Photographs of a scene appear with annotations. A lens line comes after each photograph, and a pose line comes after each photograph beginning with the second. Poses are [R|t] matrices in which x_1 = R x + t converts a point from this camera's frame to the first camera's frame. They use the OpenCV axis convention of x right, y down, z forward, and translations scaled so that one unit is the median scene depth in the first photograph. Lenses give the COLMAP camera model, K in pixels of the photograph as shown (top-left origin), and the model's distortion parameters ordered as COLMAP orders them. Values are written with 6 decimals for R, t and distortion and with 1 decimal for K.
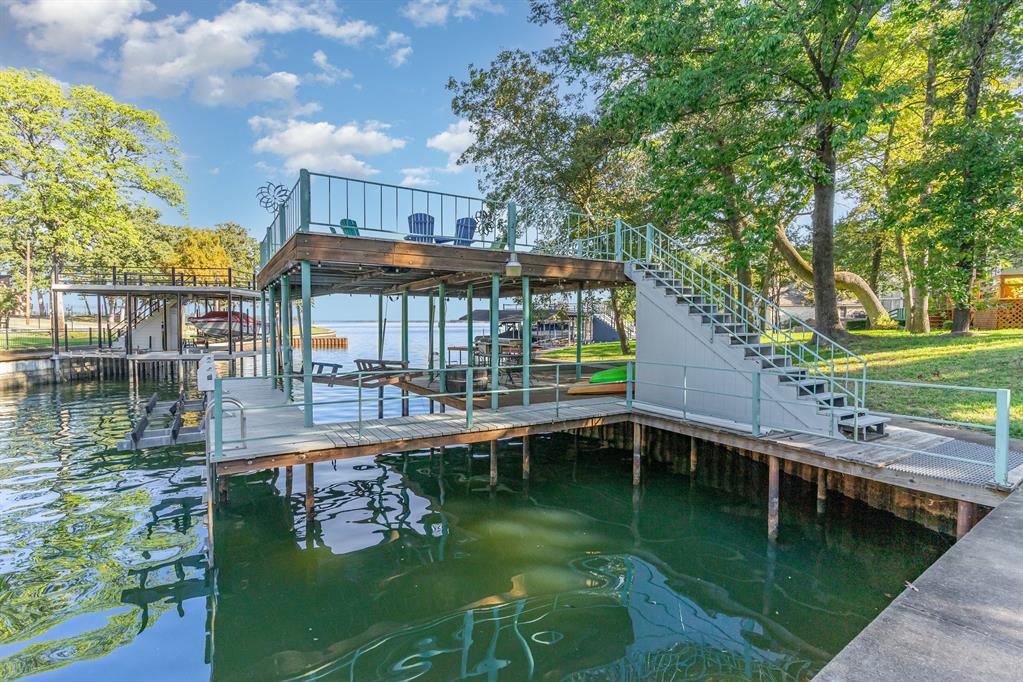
lens RADIAL K [[467.5, 0, 499.7], [0, 467.5, 341.5], [0, 0, 1]] dist [-0.001212, -0.000568]
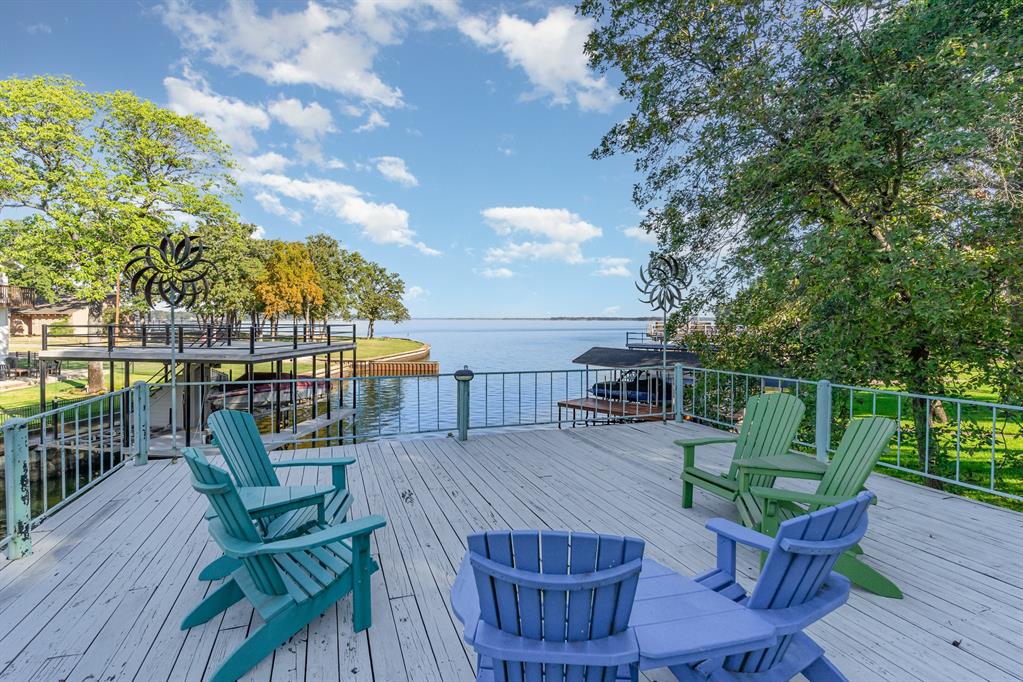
lens RADIAL K [[492.8, 0, 509.2], [0, 492.8, 333.1], [0, 0, 1]] dist [0.000315, -0.001243]
pose [[0.981962, 0.003324, -0.189049, -0.077254], [-0.007097, 0.999789, -0.019284, -0.161490], [0.188945, 0.020278, 0.981778, 0.418290]]
